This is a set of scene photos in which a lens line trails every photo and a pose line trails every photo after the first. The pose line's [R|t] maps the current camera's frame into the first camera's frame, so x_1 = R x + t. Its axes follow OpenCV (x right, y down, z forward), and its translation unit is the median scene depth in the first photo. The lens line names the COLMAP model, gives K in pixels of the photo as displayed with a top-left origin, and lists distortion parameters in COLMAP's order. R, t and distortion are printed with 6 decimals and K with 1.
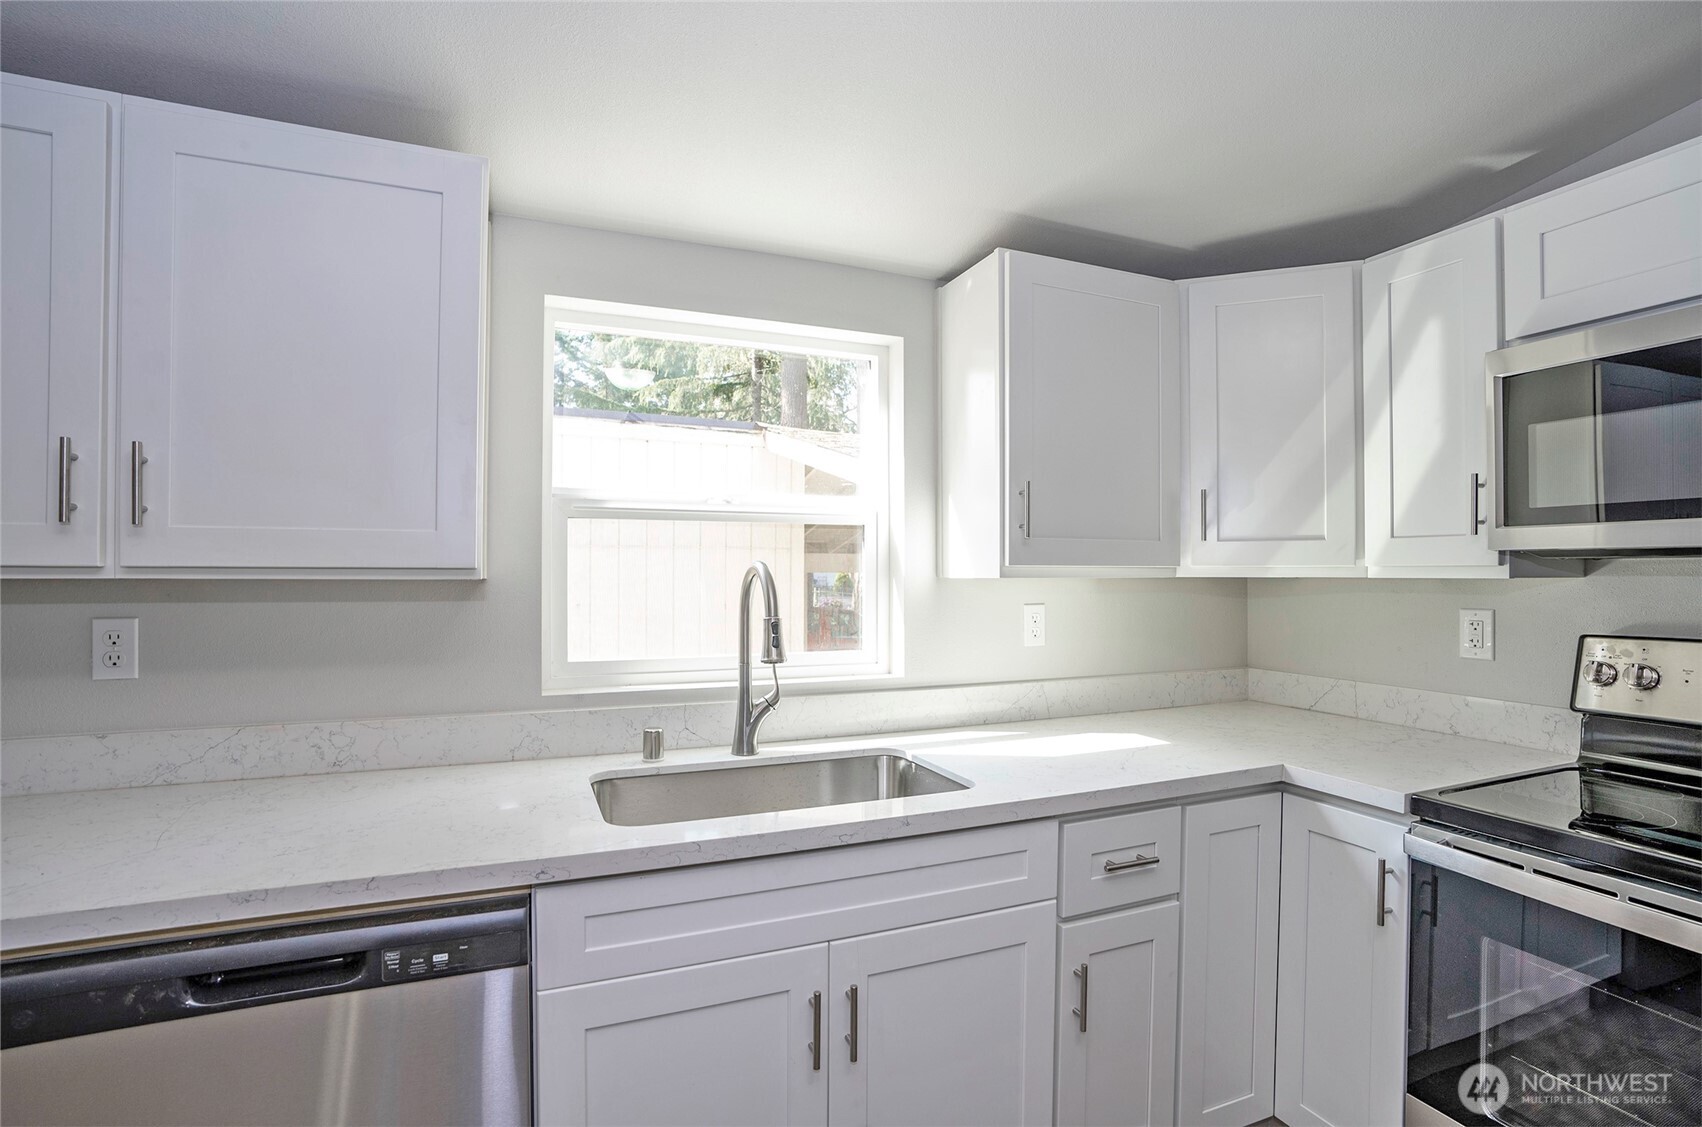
lens RADIAL K [[806.5, 0, 848.3], [0, 806.5, 574.2], [0, 0, 1]] dist [-0.038492, 0.000167]
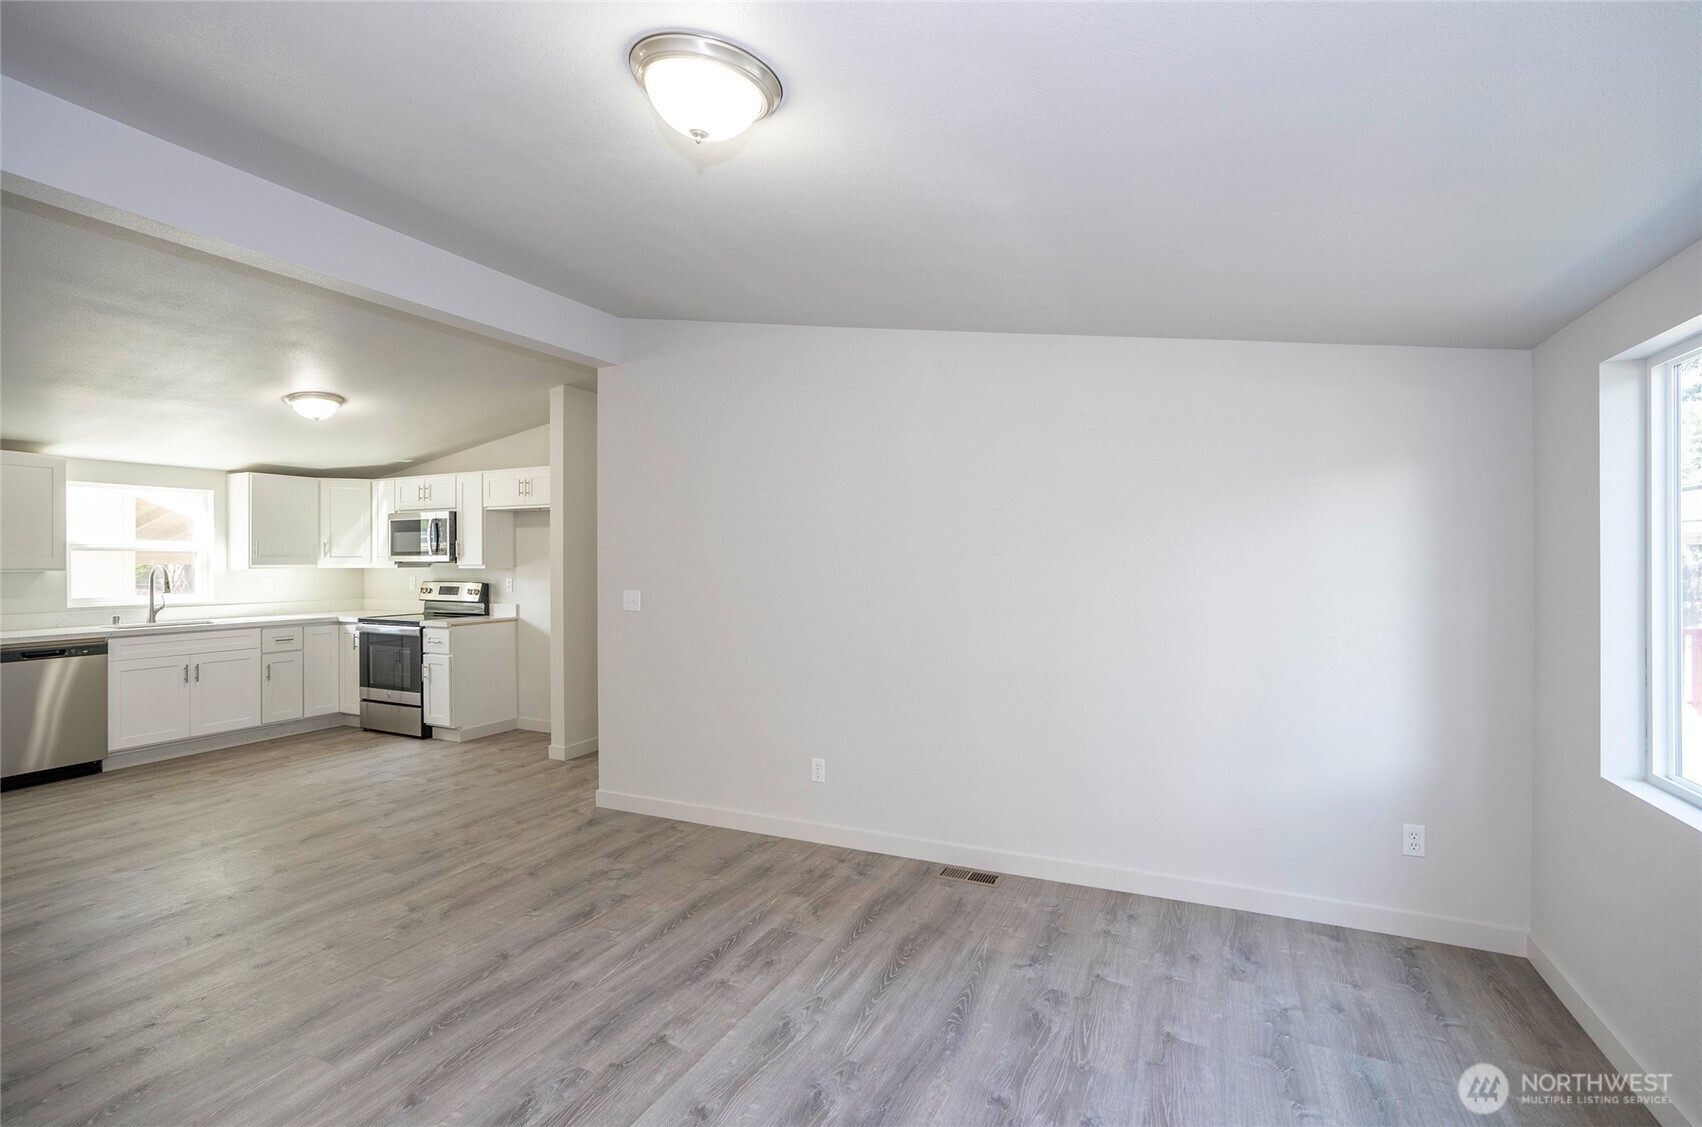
lens RADIAL K [[788.7, 0, 851.0], [0, 788.7, 563.5], [0, 0, 1]] dist [-0.048357, 0.024876]
pose [[0.739519, -0.005891, 0.673110, -0.140641], [0.003310, 0.999981, 0.005115, -0.029097], [-0.673128, -0.001555, 0.739525, -3.420043]]
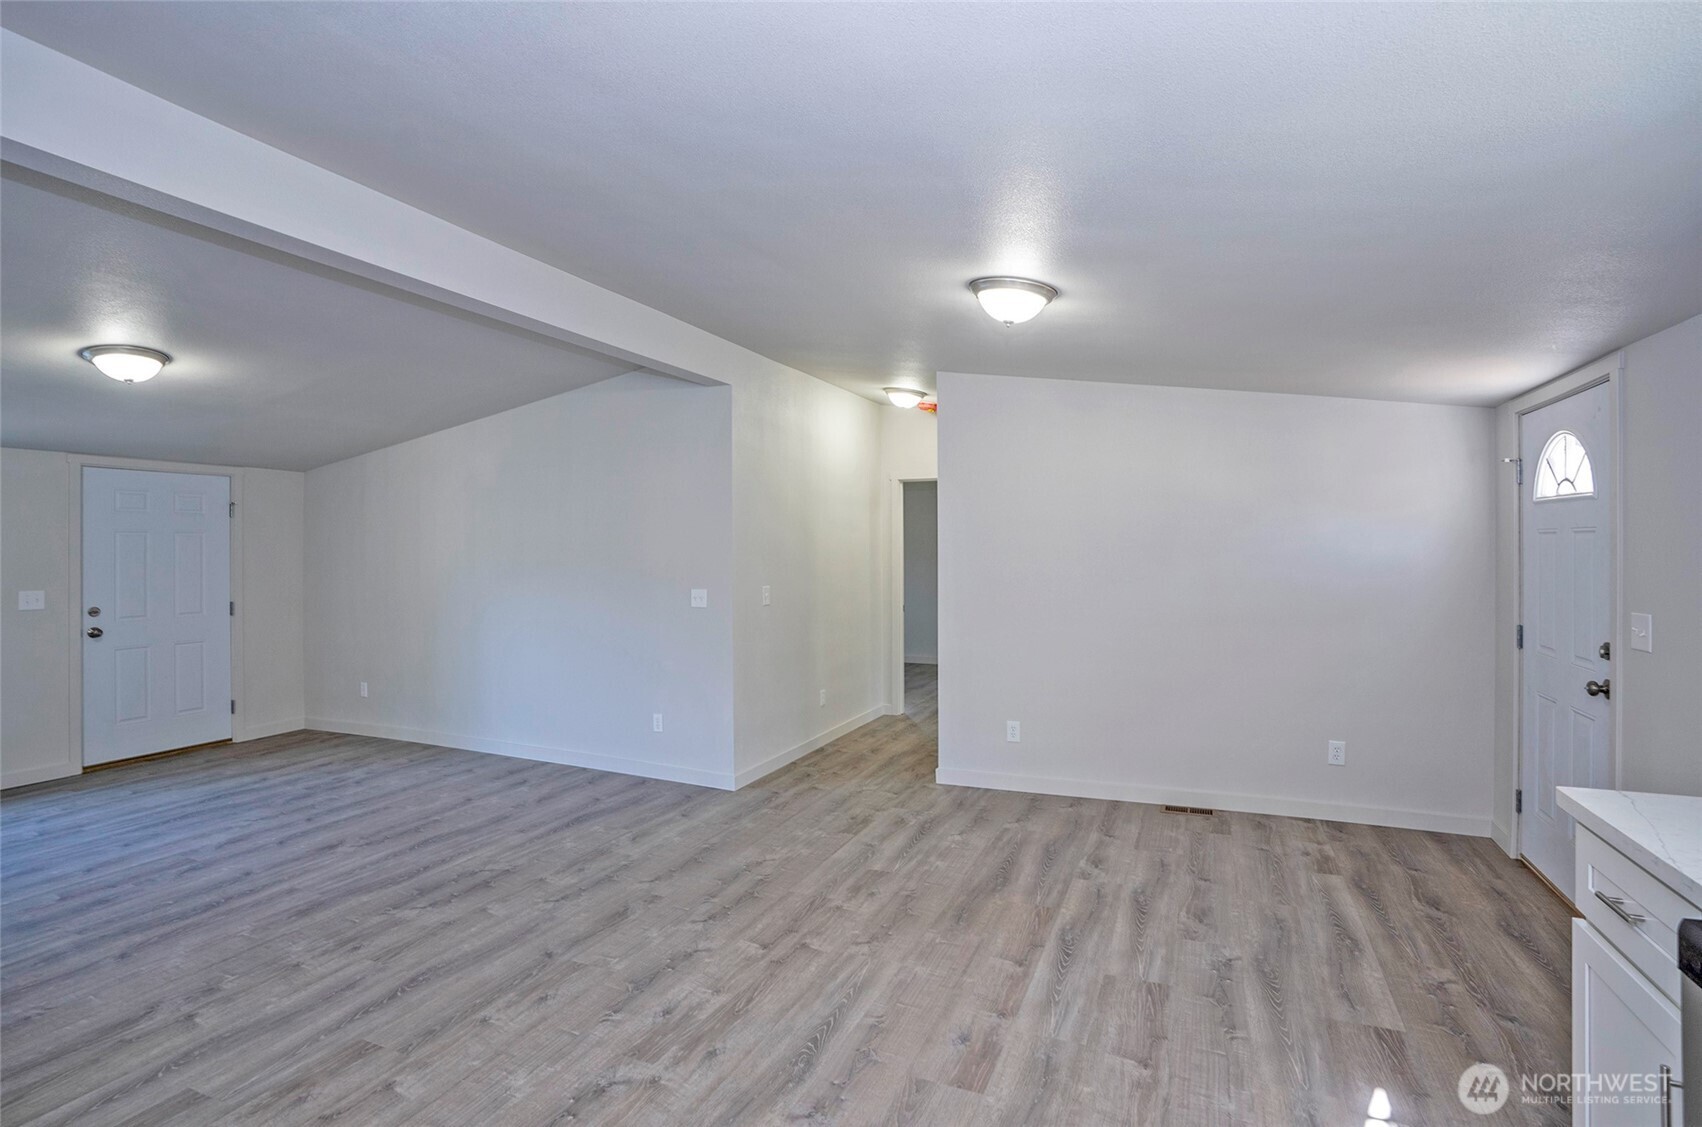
lens RADIAL K [[812.3, 0, 862.8], [0, 812.3, 540.9], [0, 0, 1]] dist [-0.066202, 0.025623]
pose [[-0.713480, -0.006099, -0.700649, 0.440464], [0.004495, 0.999902, -0.013281, -0.062289], [0.700662, -0.012626, -0.713382, 0.503657]]
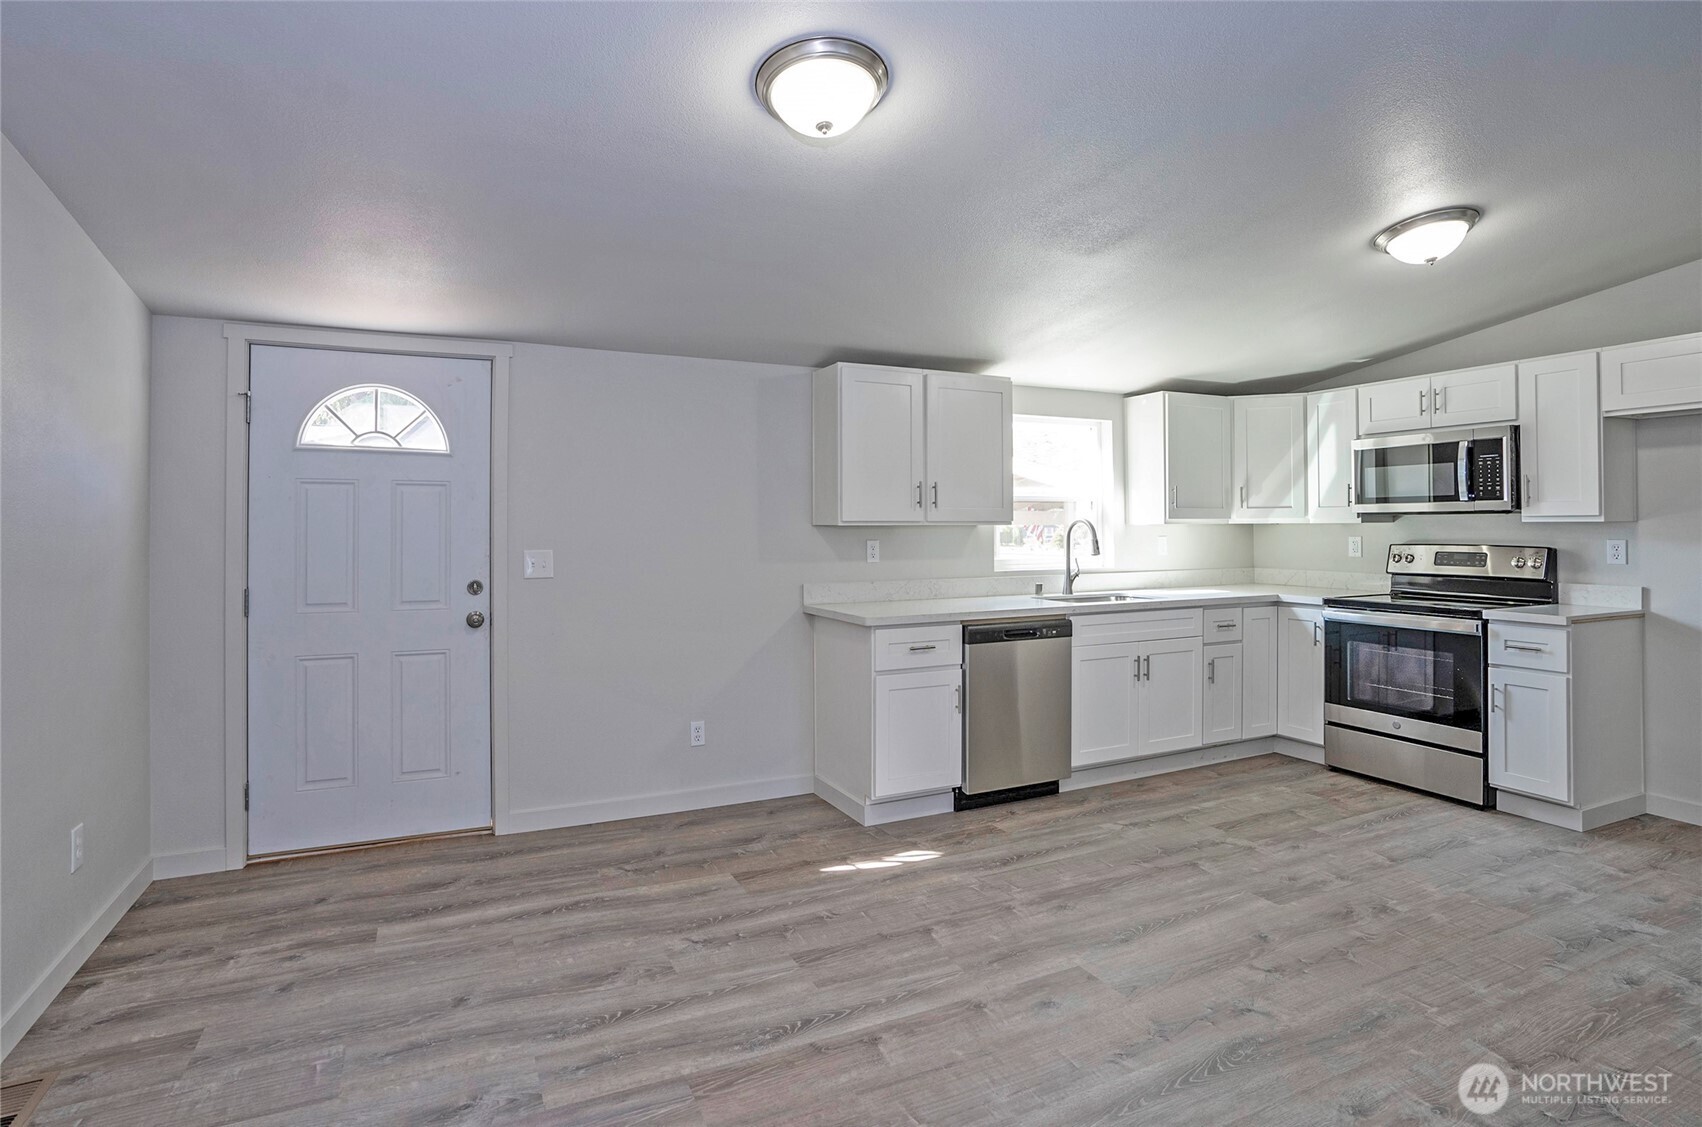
lens RADIAL K [[851.3, 0, 805.6], [0, 851.3, 518.7], [0, 0, 1]] dist [-0.059500, 0.029287]
pose [[0.999684, -0.004851, 0.024681, -1.068668], [0.005077, 0.999946, -0.009101, 0.006893], [-0.024636, 0.009224, 0.999654, -1.709910]]
